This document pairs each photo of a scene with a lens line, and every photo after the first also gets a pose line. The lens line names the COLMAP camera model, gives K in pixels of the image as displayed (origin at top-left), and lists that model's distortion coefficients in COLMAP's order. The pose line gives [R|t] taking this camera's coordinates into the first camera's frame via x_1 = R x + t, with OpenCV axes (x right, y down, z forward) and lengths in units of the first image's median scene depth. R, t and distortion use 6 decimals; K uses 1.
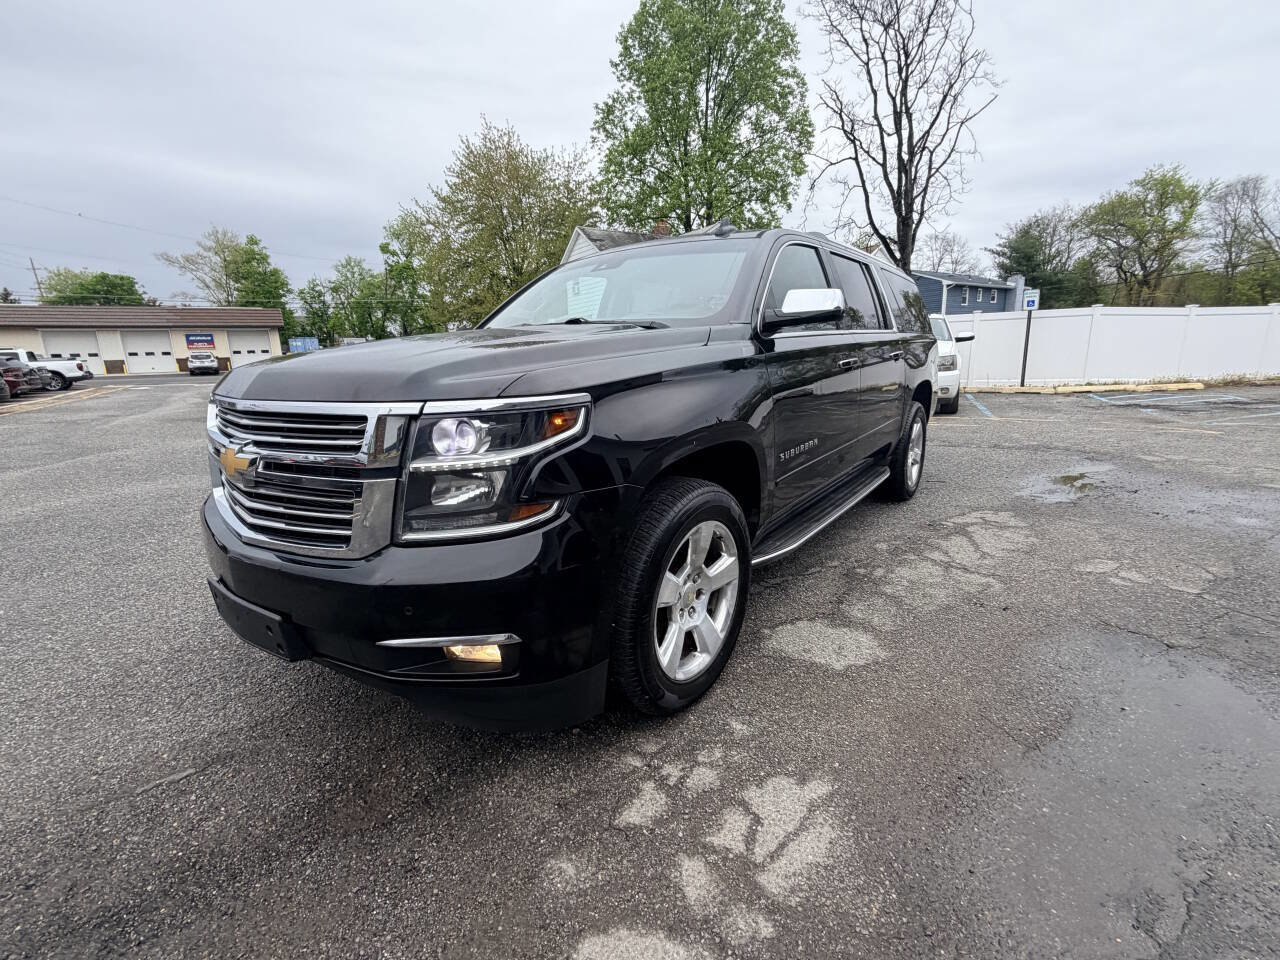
lens RADIAL K [[559.1, 0, 642.0], [0, 559.1, 475.6], [0, 0, 1]] dist [0.000943, -0.000661]
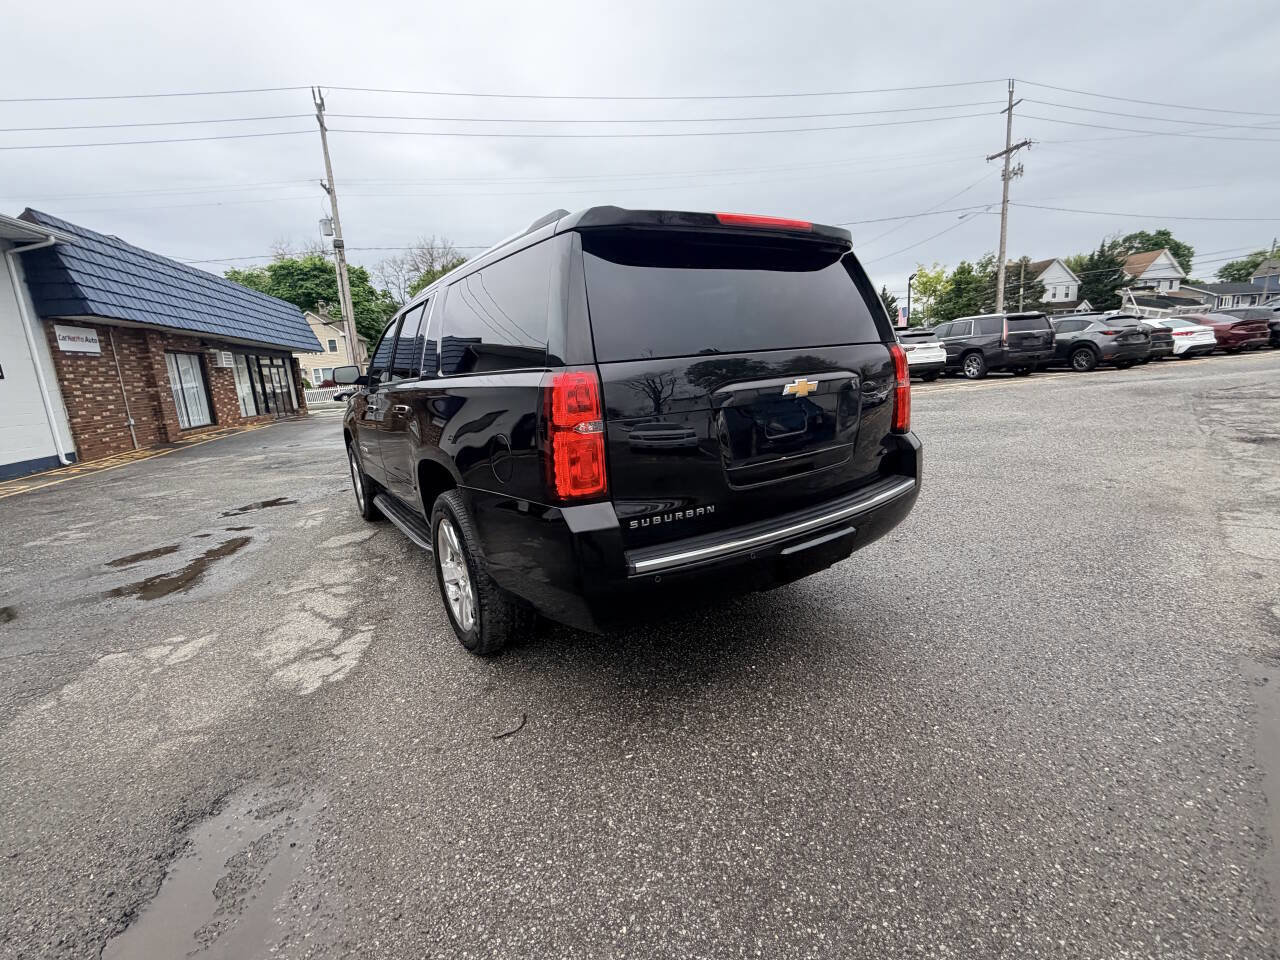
lens RADIAL K [[559.1, 0, 639.1], [0, 559.1, 475.6], [0, 0, 1]] dist [0.000943, -0.000661]
pose [[-0.328393, 0.233899, -0.915123, 0.120043], [-0.123921, 0.949811, 0.287234, -0.043085], [0.936377, 0.207729, -0.282926, 0.168916]]
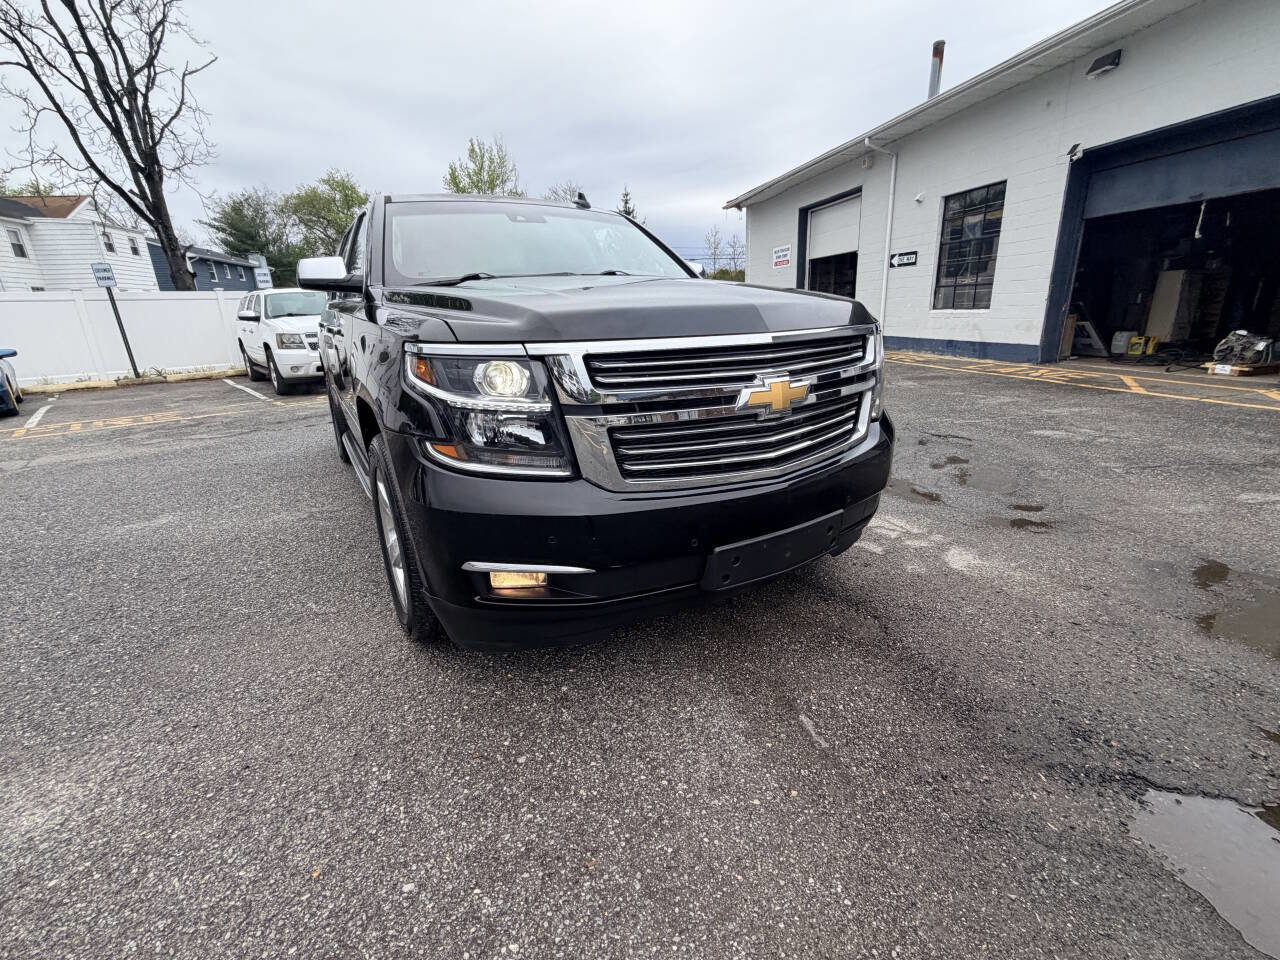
lens RADIAL K [[559.1, 0, 640.7], [0, 559.1, 479.2], [0, 0, 1]] dist [0.000943, -0.000661]
pose [[0.376125, -0.255711, 0.890585, -0.080671], [0.222936, 0.957904, 0.180887, -0.005378], [-0.899349, 0.130508, 0.417299, 0.038048]]
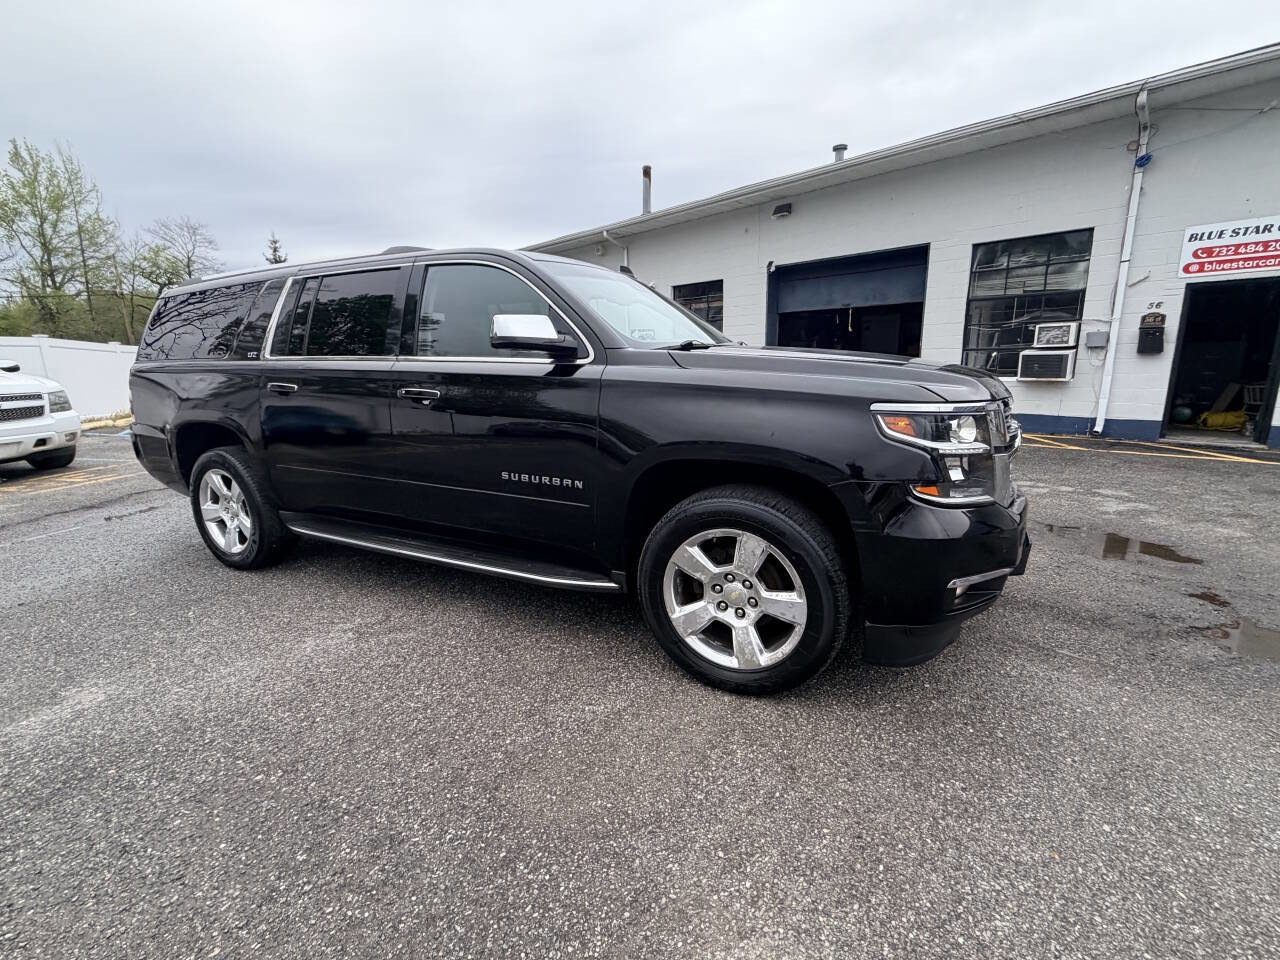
lens RADIAL K [[559.1, 0, 642.1], [0, 559.1, 477.3], [0, 0, 1]] dist [0.000943, -0.000661]
pose [[-0.181348, -0.166795, 0.969171, -0.092446], [0.229701, 0.951067, 0.206660, -0.020958], [-0.956217, 0.260097, -0.134162, 0.100829]]
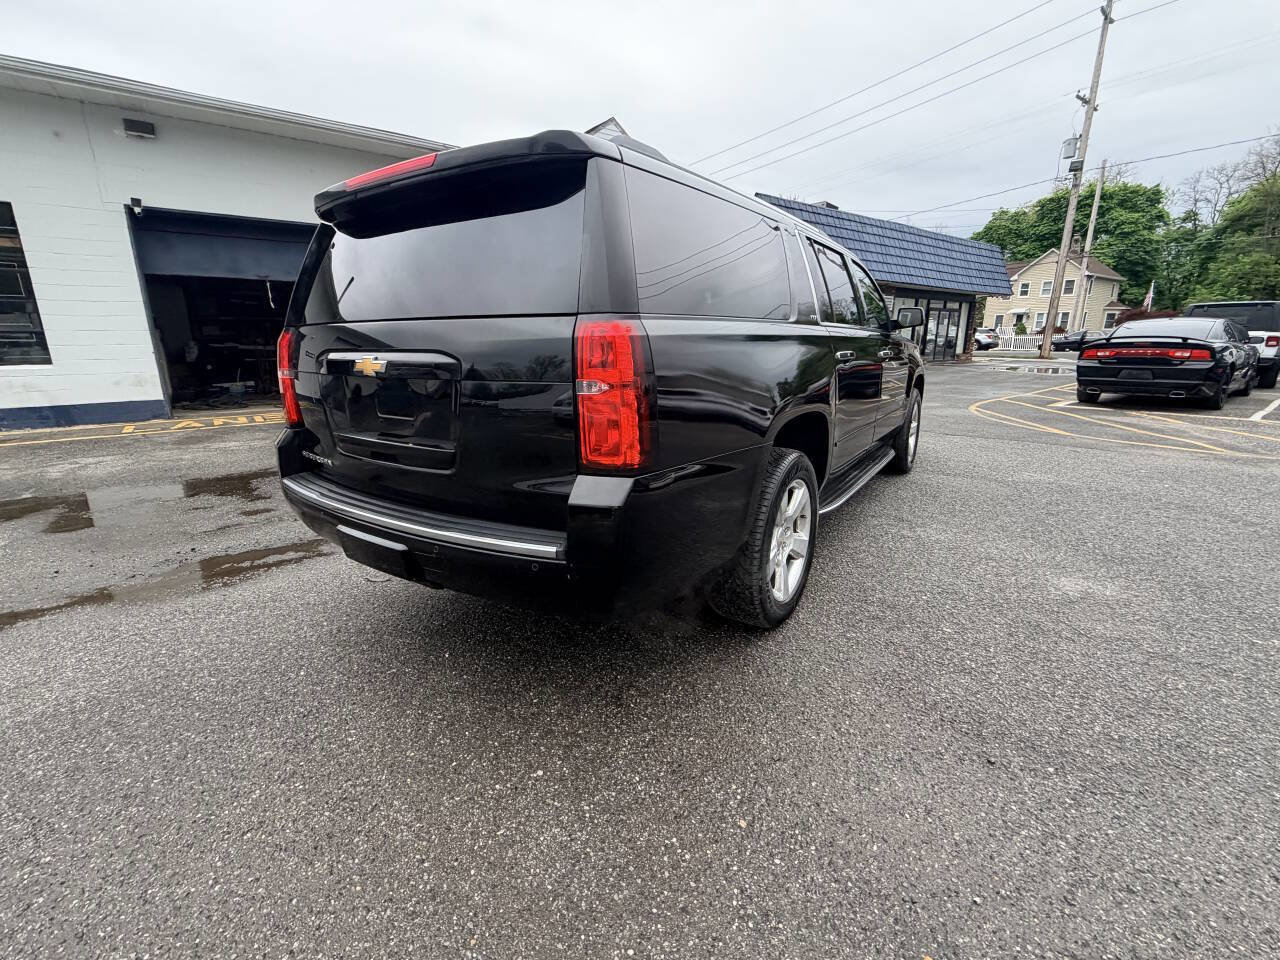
lens RADIAL K [[559.1, 0, 642.2], [0, 559.1, 474.4], [0, 0, 1]] dist [0.000943, -0.000661]
pose [[-0.997502, 0.049496, -0.050397, 0.038567], [0.022213, 0.897057, 0.441357, -0.050334], [0.067055, 0.439135, -0.895915, 0.217977]]
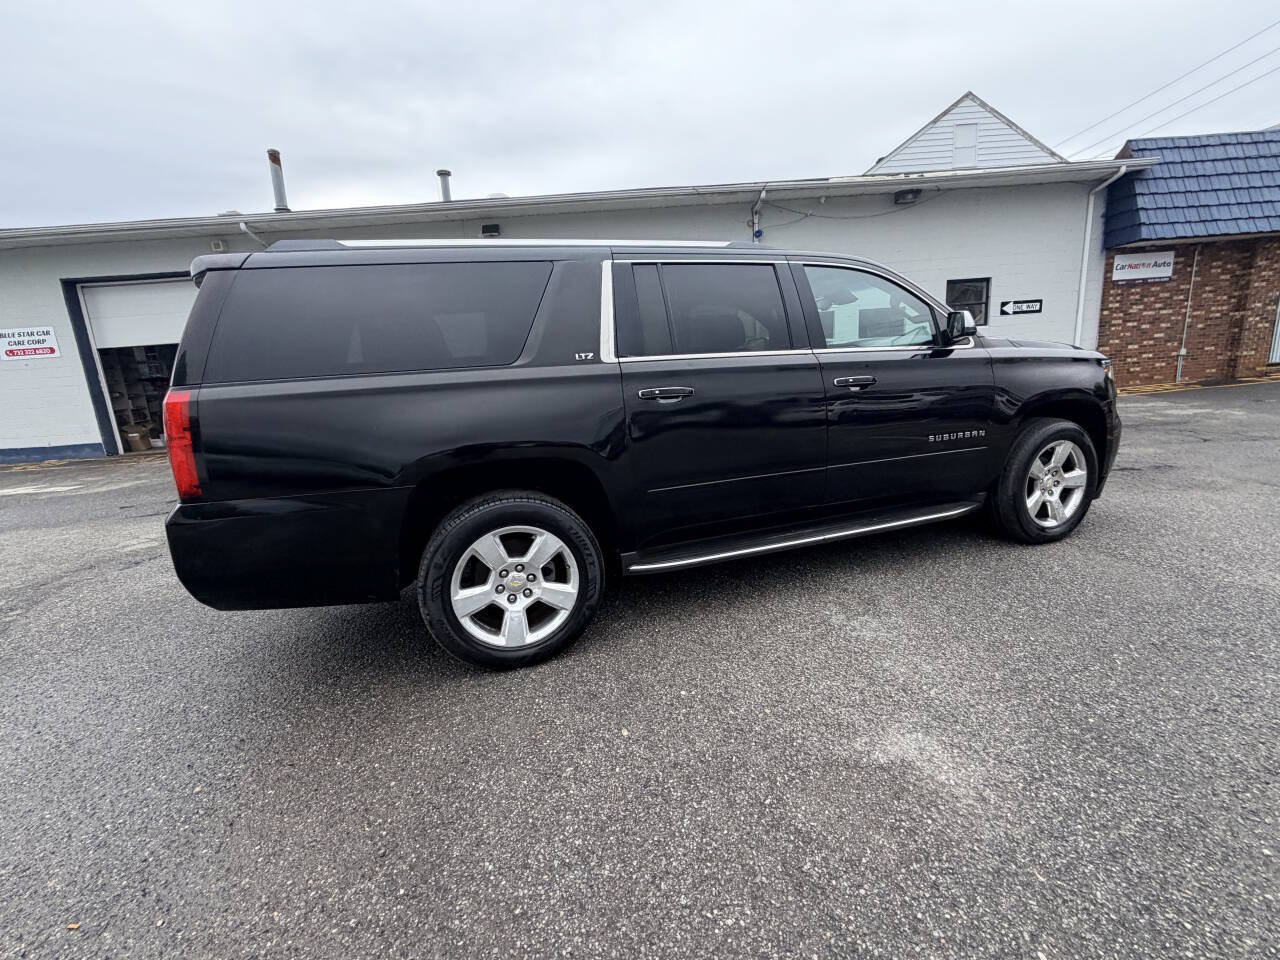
lens RADIAL K [[559.1, 0, 644.4], [0, 559.1, 476.9], [0, 0, 1]] dist [0.000943, -0.000661]
pose [[-0.831891, -0.025965, 0.554332, -0.033722], [0.203881, 0.914747, 0.348814, -0.044622], [-0.516130, 0.403192, -0.755675, 0.198347]]
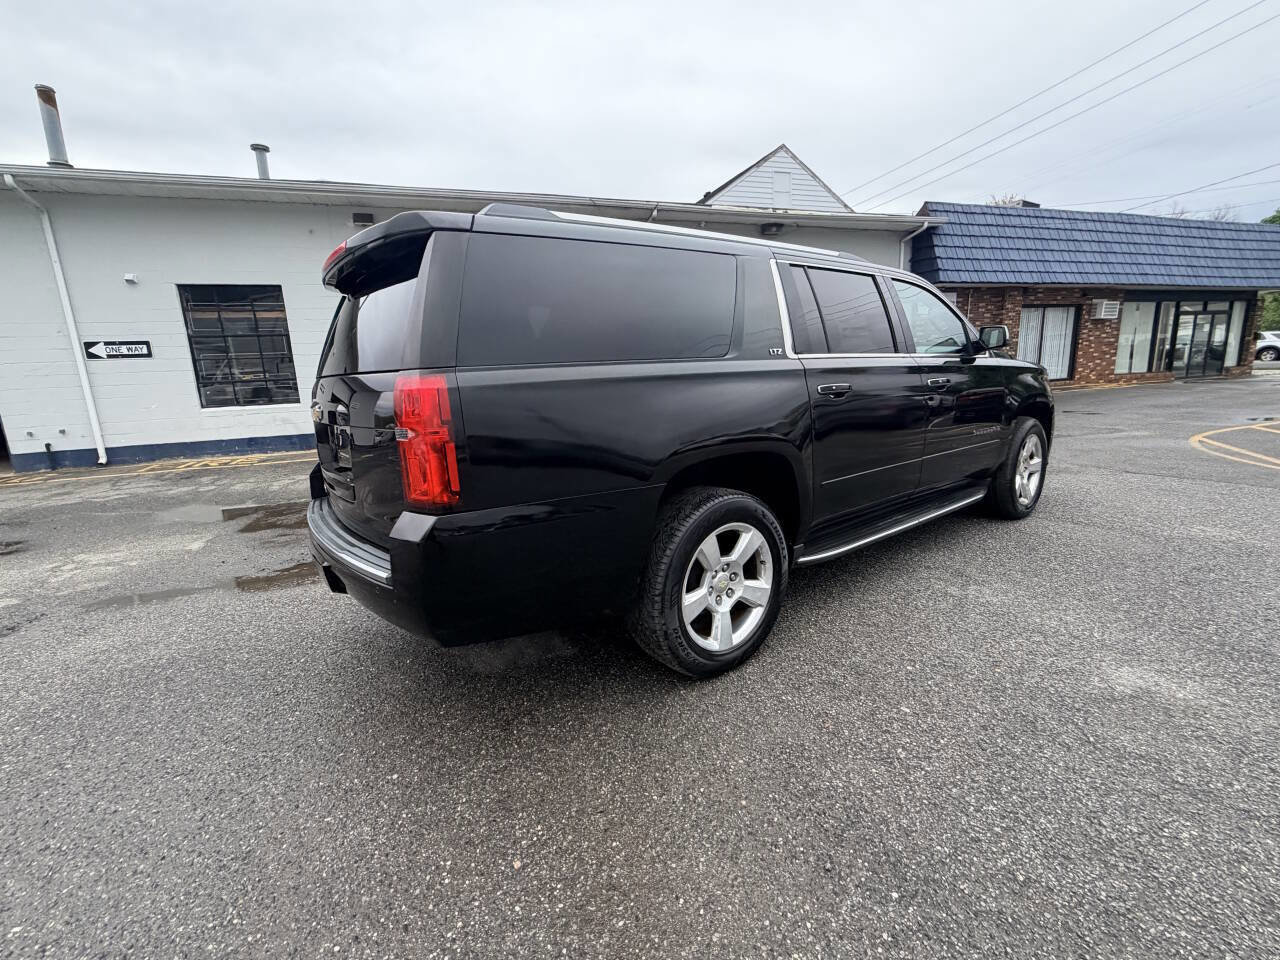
lens RADIAL K [[559.1, 0, 642.2], [0, 559.1, 475.9], [0, 0, 1]] dist [0.000943, -0.000661]
pose [[-0.962628, 0.021447, 0.269977, 0.008716], [0.126495, 0.917050, 0.378177, -0.049900], [-0.239471, 0.398194, -0.885491, 0.215879]]
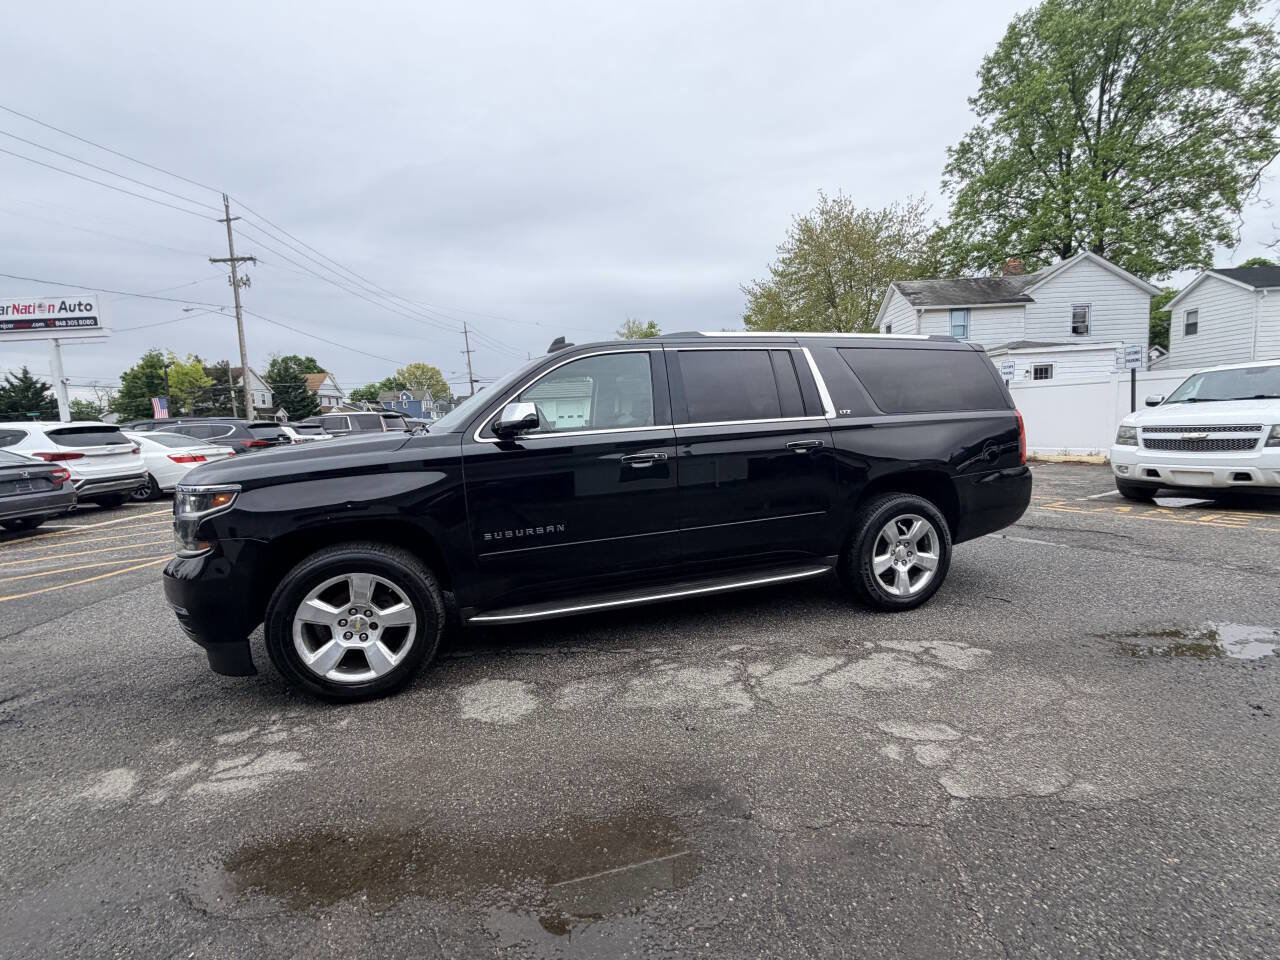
lens RADIAL K [[559.1, 0, 643.4], [0, 559.1, 478.3], [0, 0, 1]] dist [0.000943, -0.000661]
pose [[0.813755, 0.053420, -0.578748, 0.081516], [-0.106864, 0.992543, -0.058643, -0.008267], [0.571299, 0.109568, 0.813395, 0.011529]]
